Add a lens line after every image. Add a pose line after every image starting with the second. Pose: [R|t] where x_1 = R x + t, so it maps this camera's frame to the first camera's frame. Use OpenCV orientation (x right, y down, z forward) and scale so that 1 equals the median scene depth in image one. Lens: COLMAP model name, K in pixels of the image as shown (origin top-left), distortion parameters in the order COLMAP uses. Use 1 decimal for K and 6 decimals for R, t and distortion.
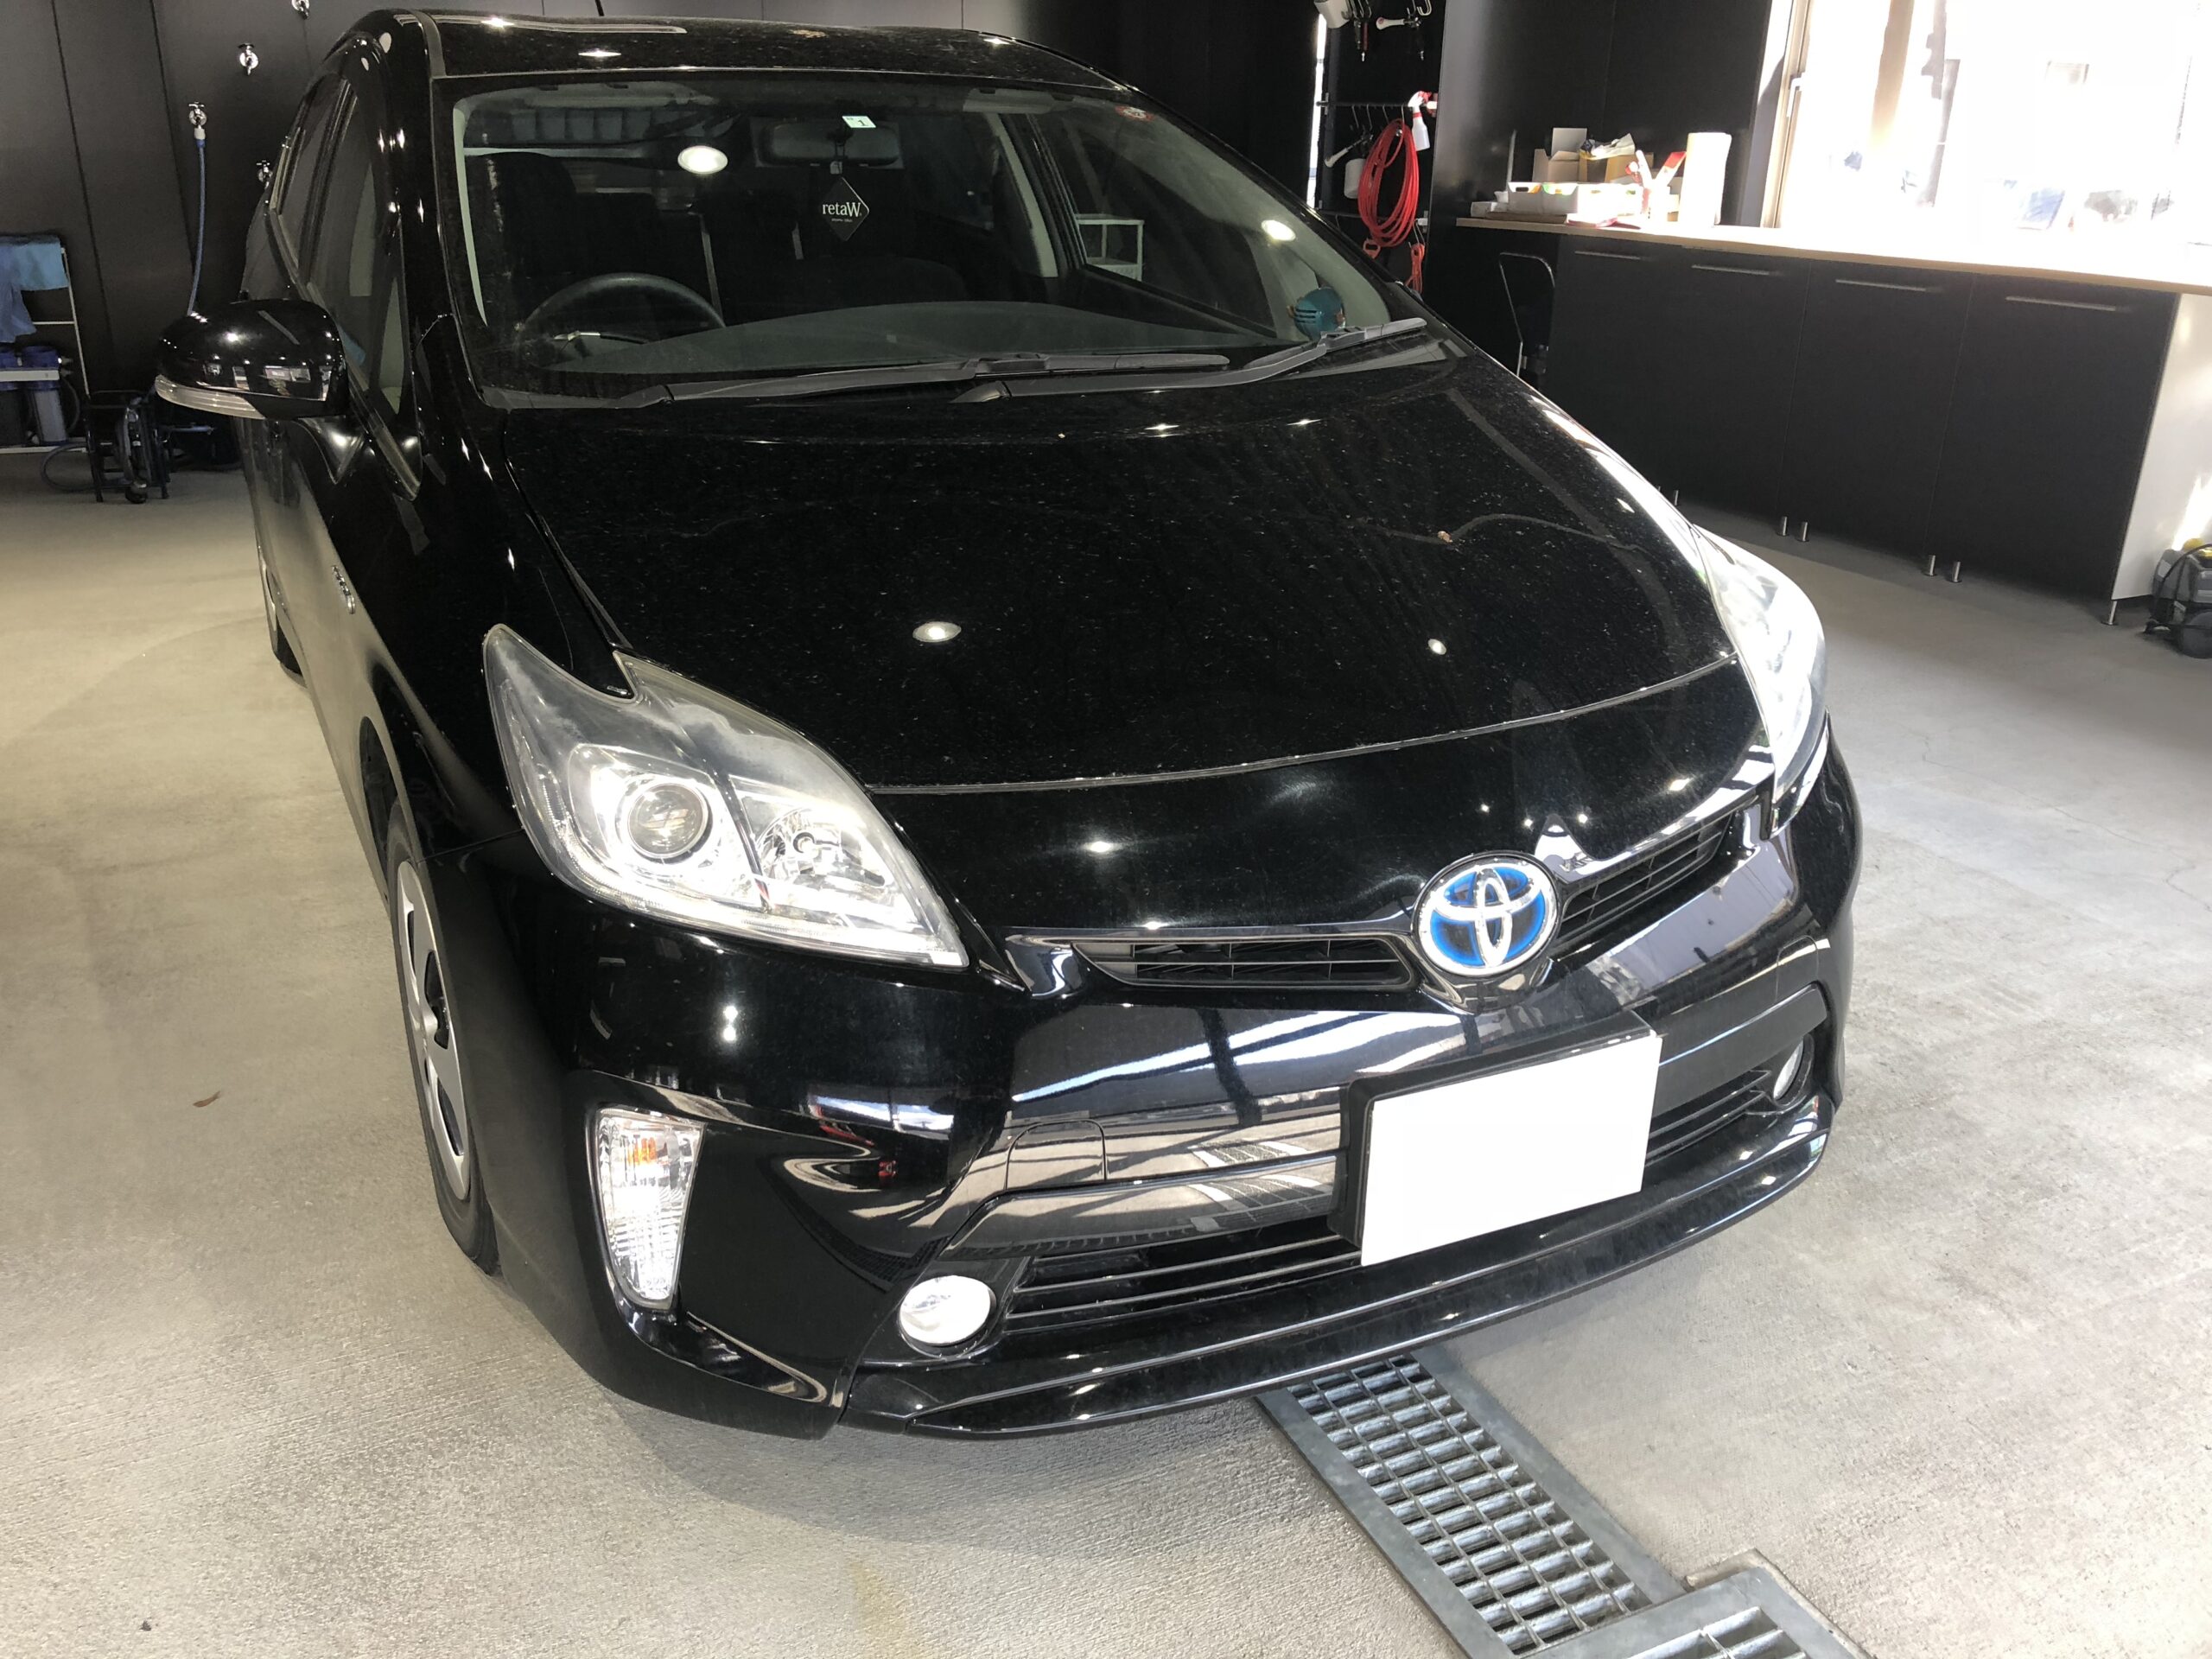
lens RADIAL K [[1785.0, 0, 1123.4], [0, 1785.0, 835.8], [0, 0, 1]] dist [-0.002241, 0.015685]
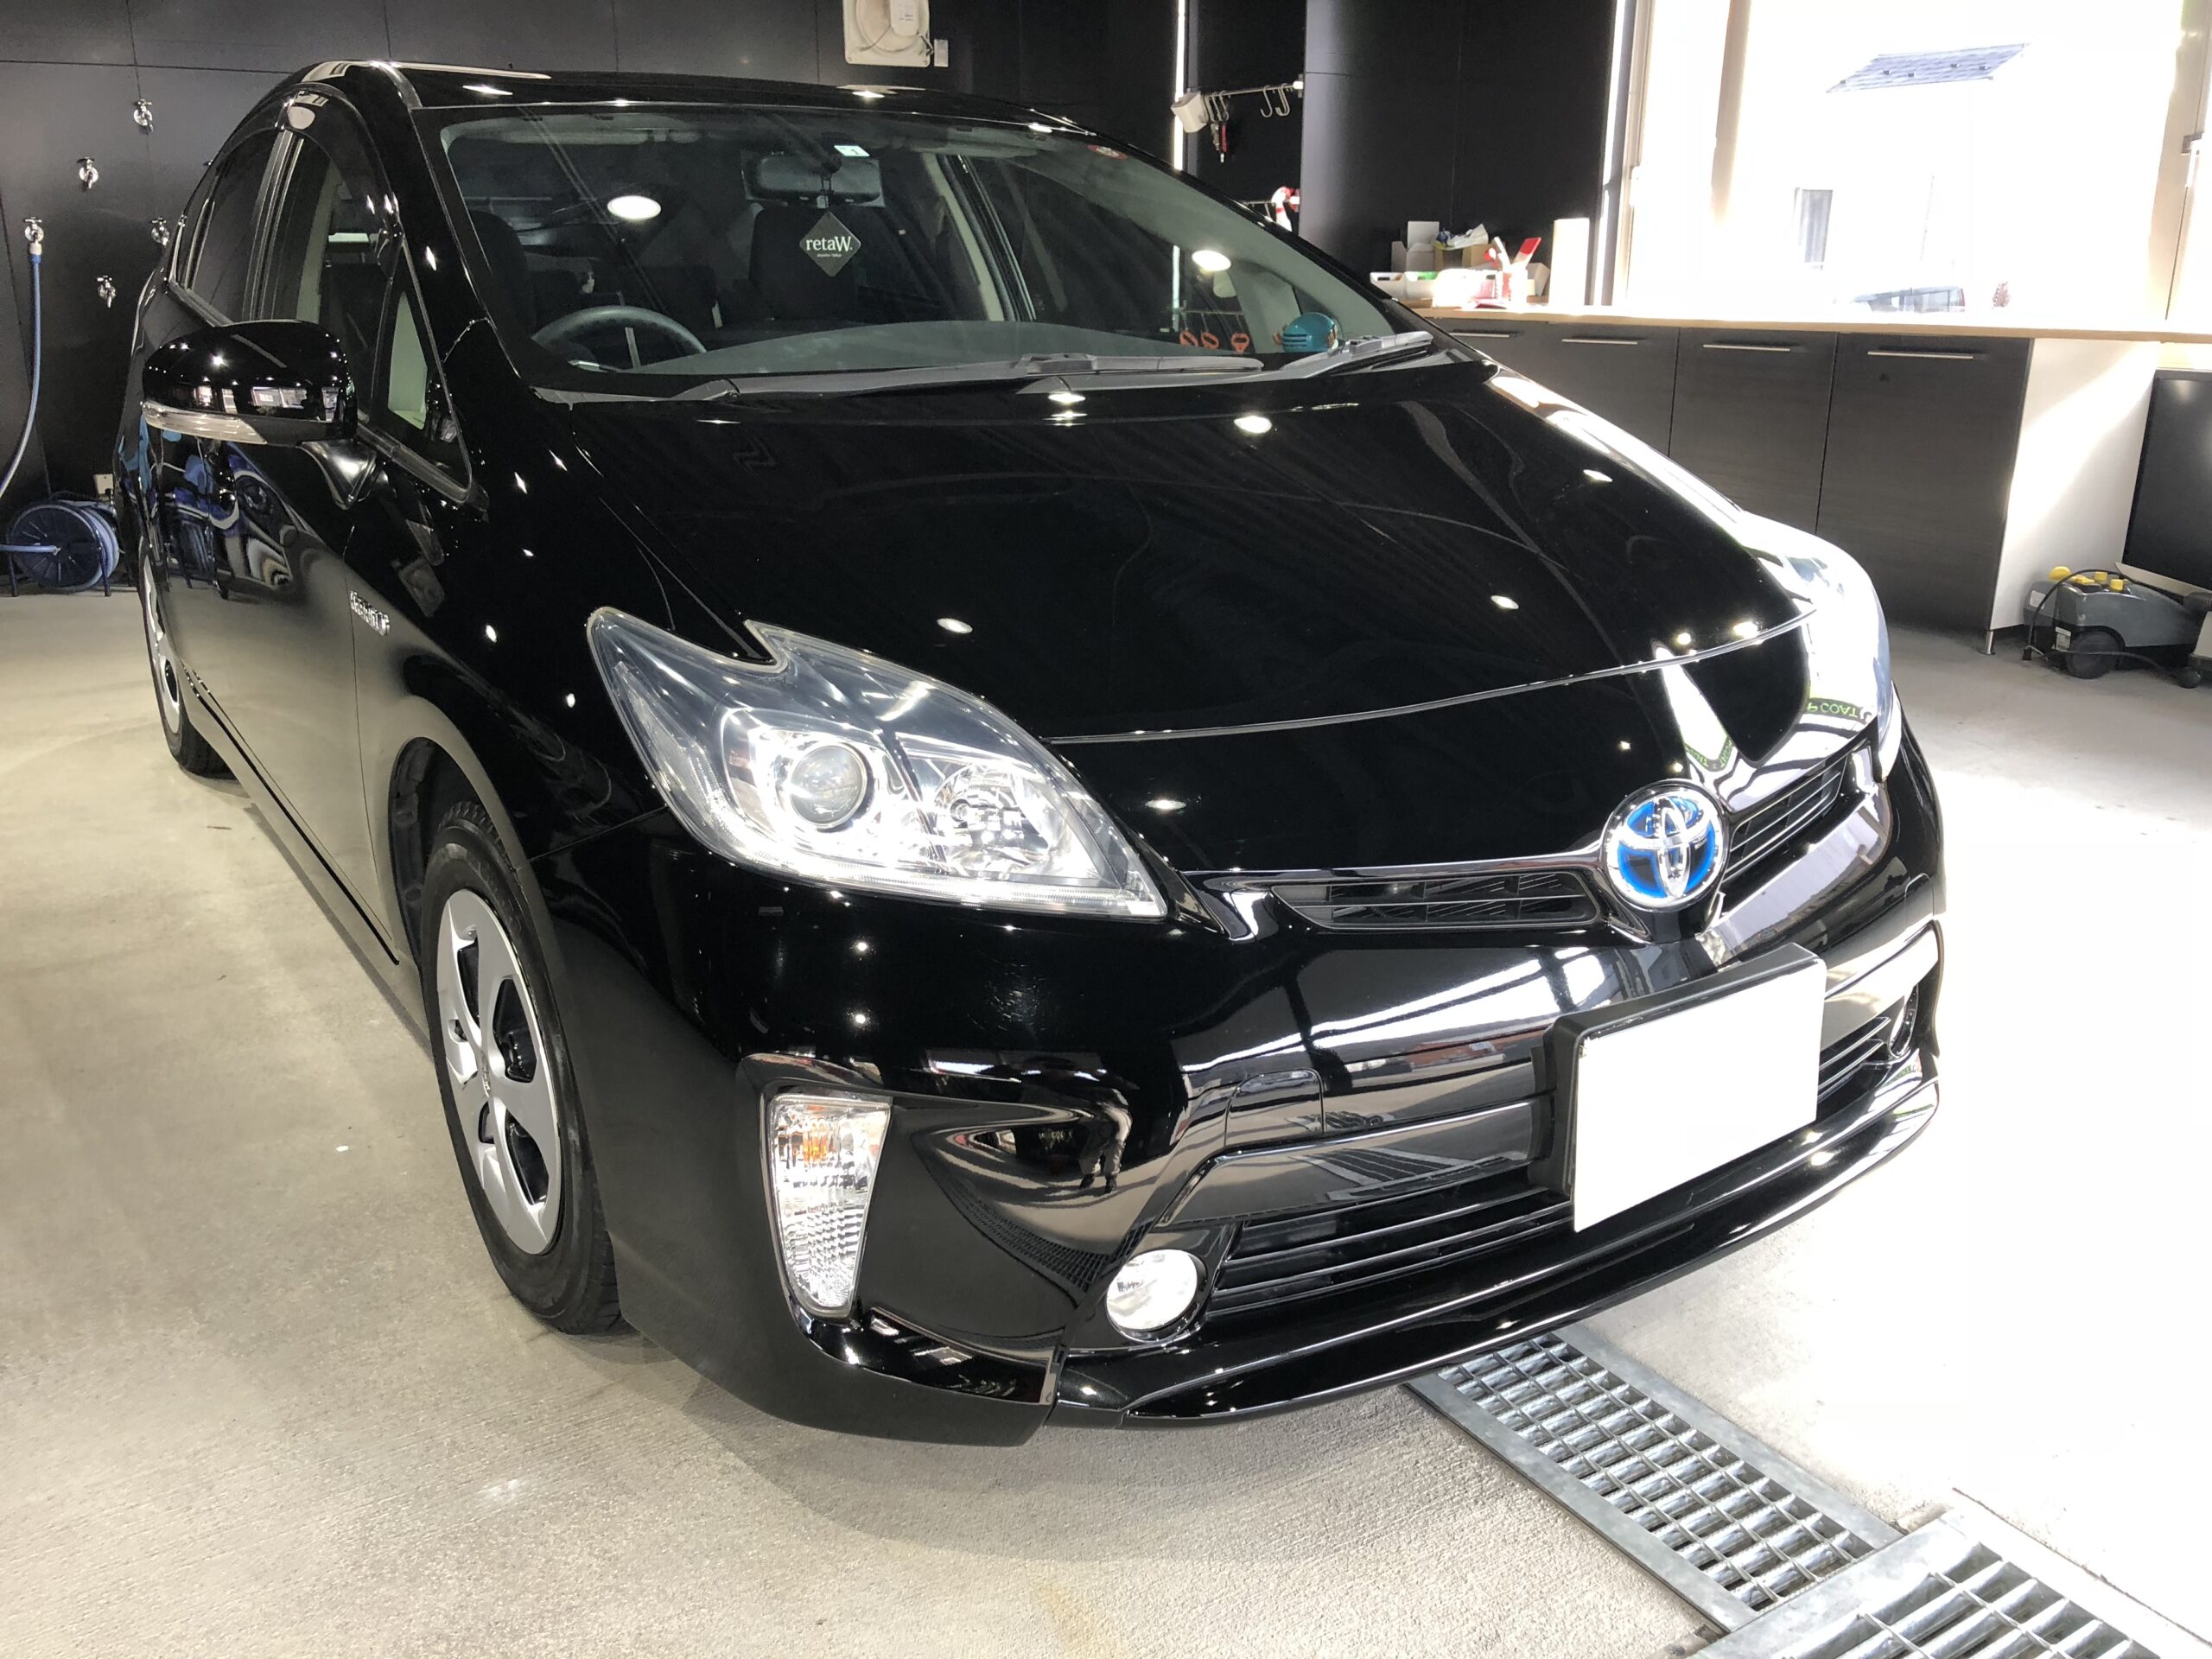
lens RADIAL K [[1771.0, 0, 1123.2], [0, 1771.0, 849.1], [0, 0, 1]] dist [0.004351, -0.000147]
pose [[0.993365, -0.052291, 0.102426, -0.158318], [0.058872, 0.996319, -0.062316, 0.073397], [-0.098791, 0.067933, 0.992787, 0.047497]]
